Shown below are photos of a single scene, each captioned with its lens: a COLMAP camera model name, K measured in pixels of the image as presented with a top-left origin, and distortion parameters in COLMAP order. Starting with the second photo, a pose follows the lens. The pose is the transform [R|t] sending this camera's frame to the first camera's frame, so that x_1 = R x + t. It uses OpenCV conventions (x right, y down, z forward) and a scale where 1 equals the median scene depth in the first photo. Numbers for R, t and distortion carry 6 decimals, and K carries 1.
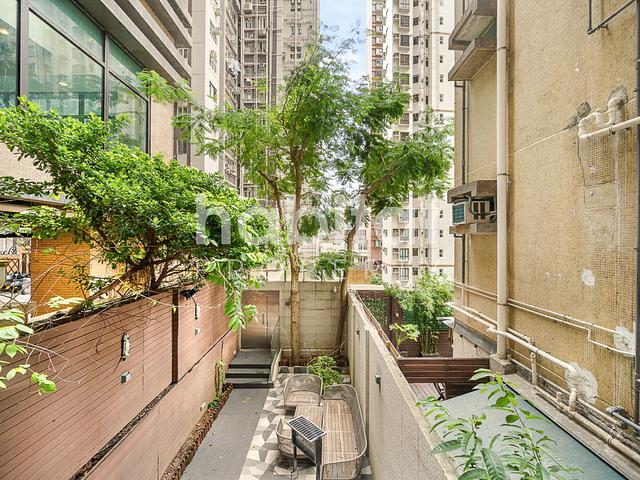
lens RADIAL K [[291.8, 0, 320.0], [0, 291.8, 240.0], [0, 0, 1]] dist [-0.000592, -0.000045]
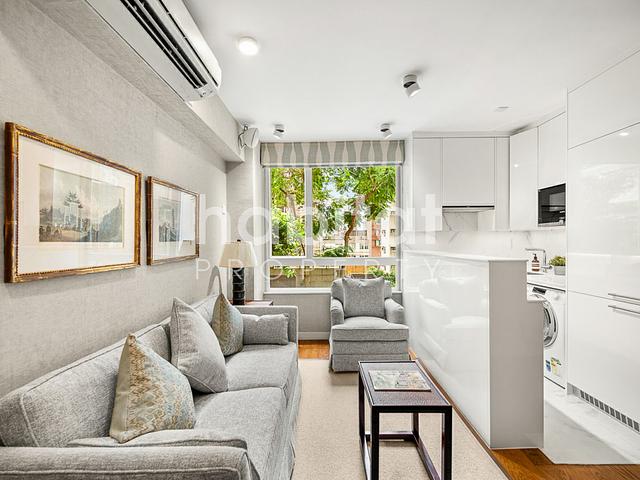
lens RADIAL K [[291.8, 0, 320.0], [0, 291.8, 240.0], [0, 0, 1]] dist [-0.000592, -0.000045]
pose [[0.999894, -0.014080, -0.003690, -0.010335], [0.014073, 0.999899, -0.002038, 0.007155], [0.003718, 0.001985, 0.999991, -0.245437]]
